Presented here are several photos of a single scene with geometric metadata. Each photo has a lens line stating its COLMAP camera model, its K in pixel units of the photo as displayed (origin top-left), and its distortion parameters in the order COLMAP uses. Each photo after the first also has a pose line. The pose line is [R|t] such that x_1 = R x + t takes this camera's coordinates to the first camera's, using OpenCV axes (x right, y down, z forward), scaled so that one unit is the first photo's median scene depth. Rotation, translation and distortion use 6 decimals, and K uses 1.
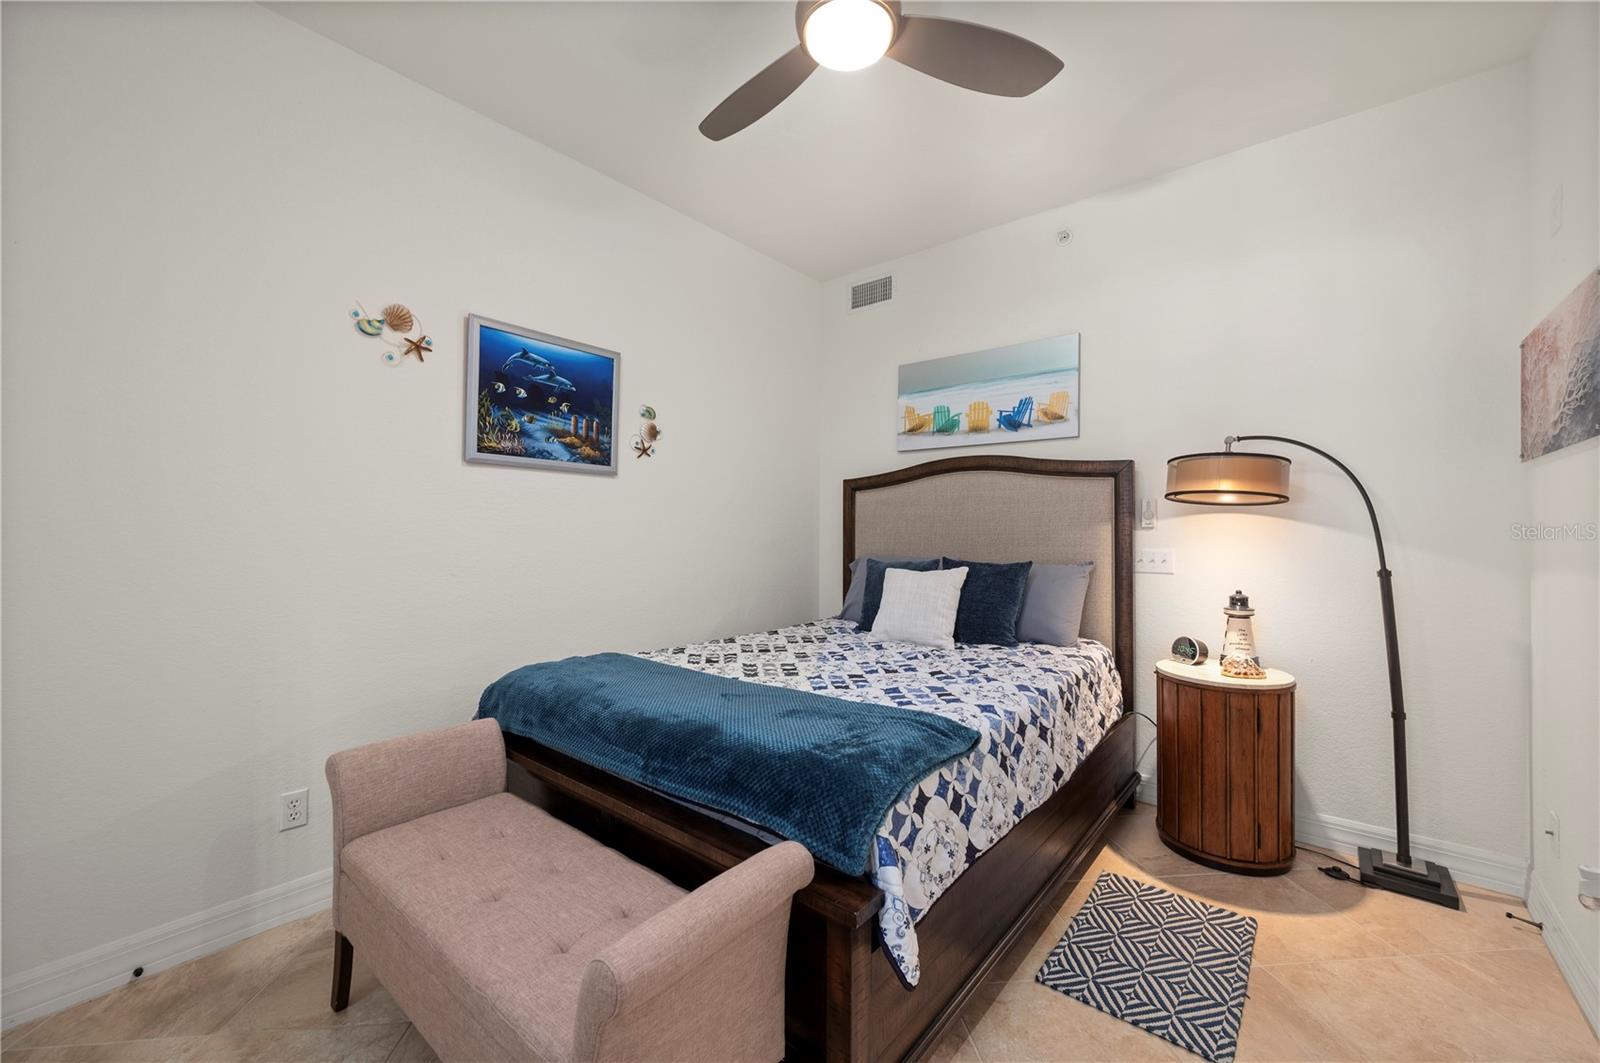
lens RADIAL K [[636.2, 0, 796.5], [0, 636.2, 525.8], [0, 0, 1]] dist [-0.004123, 0.001910]
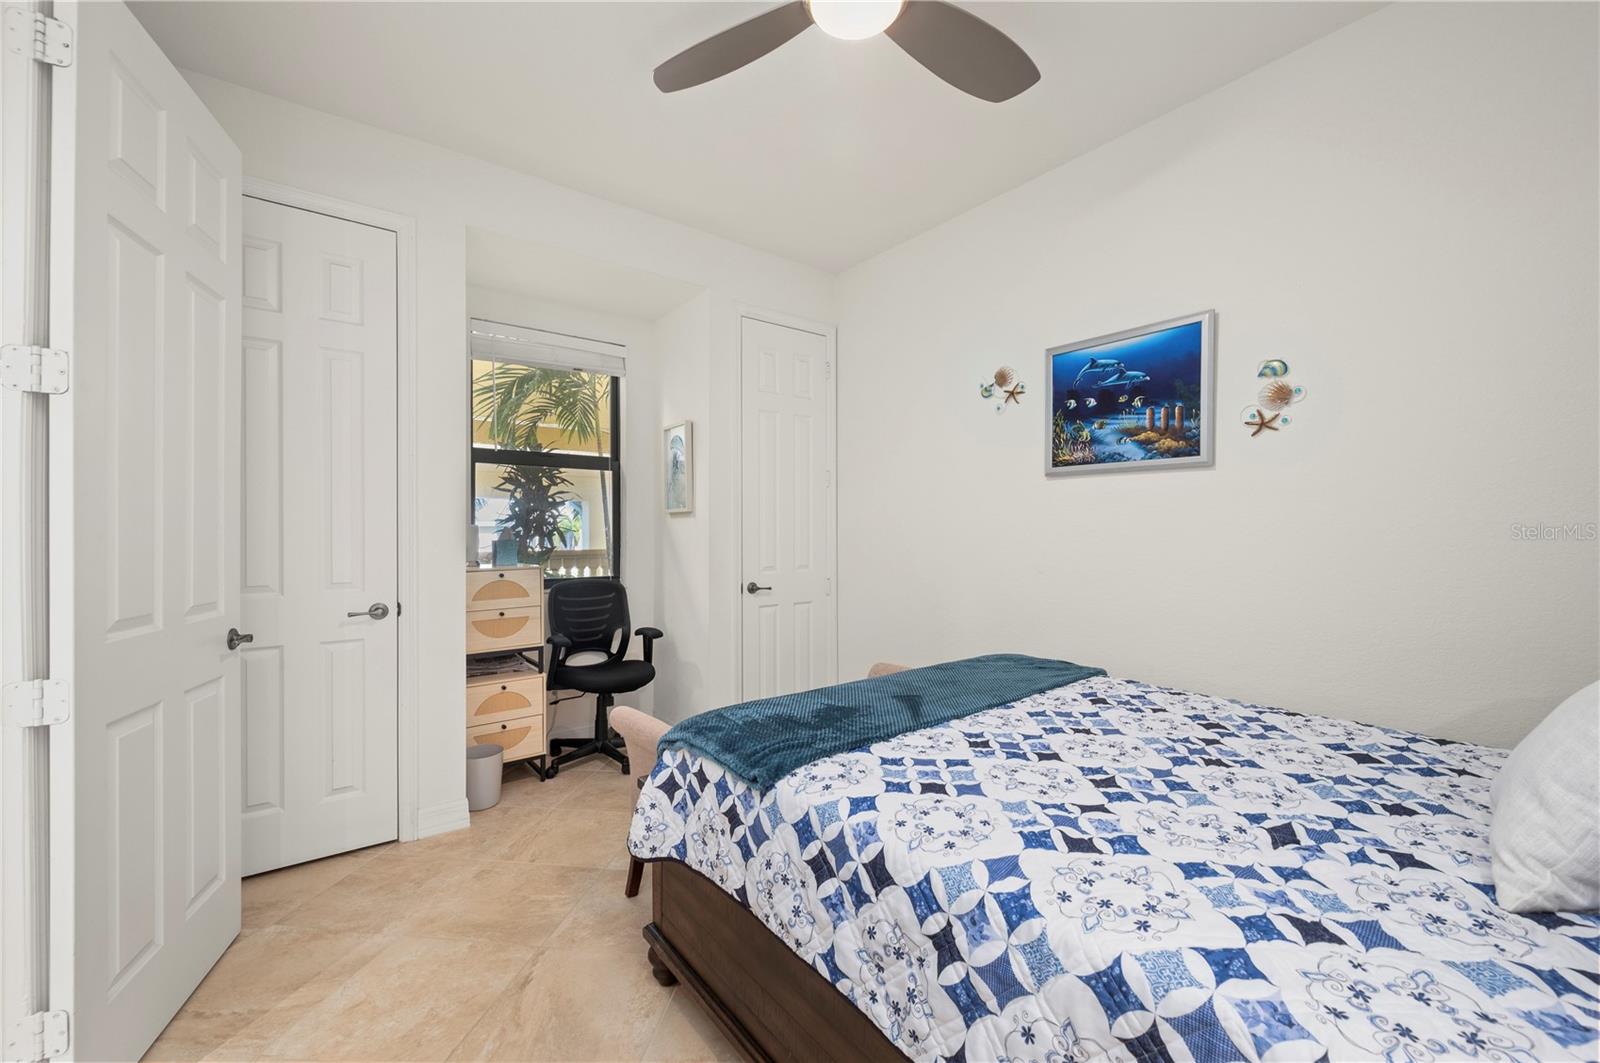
lens RADIAL K [[636.2, 0, 797.2], [0, 636.2, 531.6], [0, 0, 1]] dist [-0.004123, 0.001910]
pose [[-0.212995, 0.000594, -0.977053, 0.654543], [0.013882, 0.999901, -0.002419, -0.002462], [0.976955, -0.014079, -0.212982, 0.722071]]
